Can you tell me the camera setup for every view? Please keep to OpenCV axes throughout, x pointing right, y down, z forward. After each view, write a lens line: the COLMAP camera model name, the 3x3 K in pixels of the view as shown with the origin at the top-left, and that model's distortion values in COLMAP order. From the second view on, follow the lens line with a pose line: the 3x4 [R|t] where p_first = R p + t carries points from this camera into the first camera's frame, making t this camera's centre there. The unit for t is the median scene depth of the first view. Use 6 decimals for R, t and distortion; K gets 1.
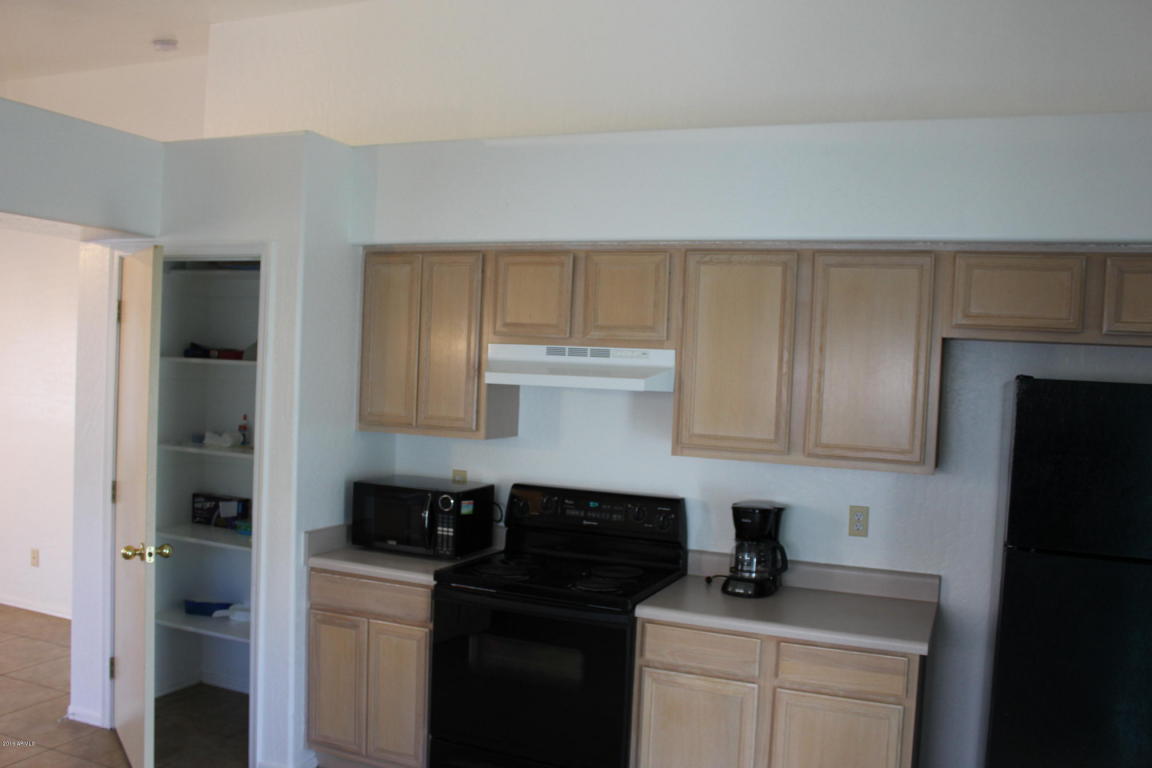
lens RADIAL K [[947.4, 0, 567.6], [0, 947.4, 392.8], [0, 0, 1]] dist [-0.162492, 0.142438]
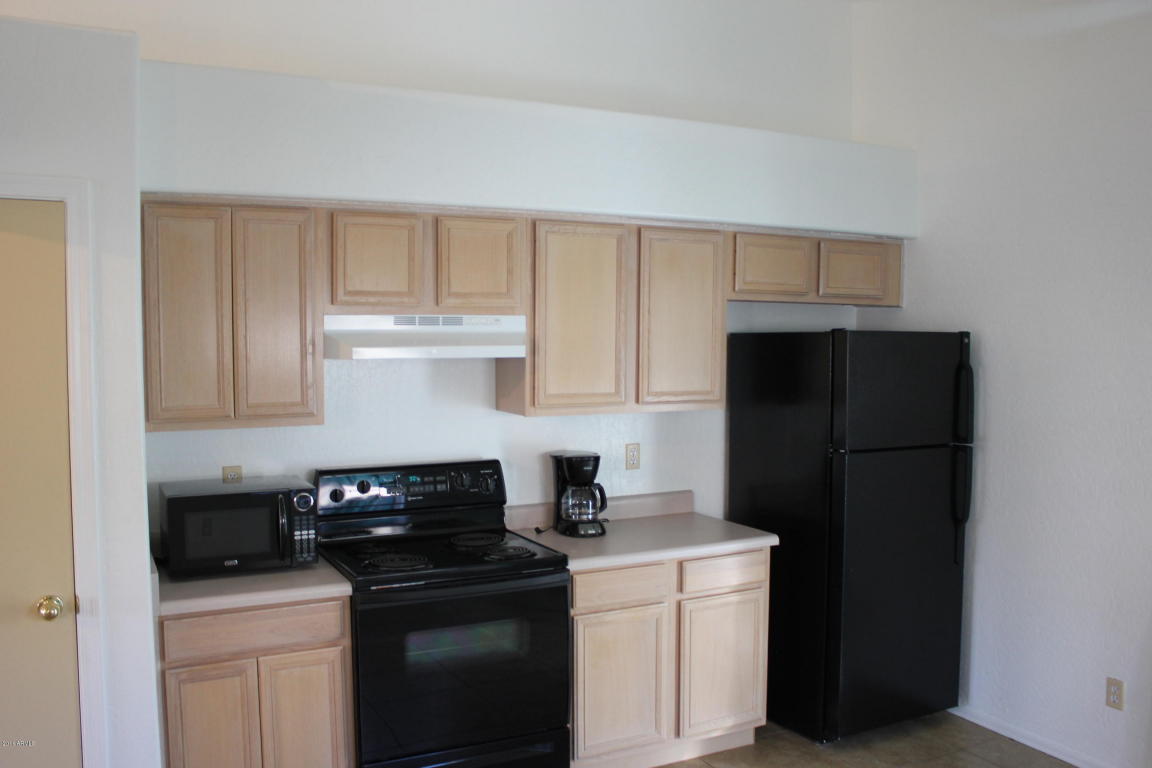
lens RADIAL K [[947.4, 0, 567.6], [0, 947.4, 392.8], [0, 0, 1]] dist [-0.162492, 0.142438]
pose [[0.665895, -0.089576, 0.740649, -0.614455], [0.050751, 0.995905, 0.074818, -0.035260], [-0.744318, -0.012232, 0.667714, 0.263888]]
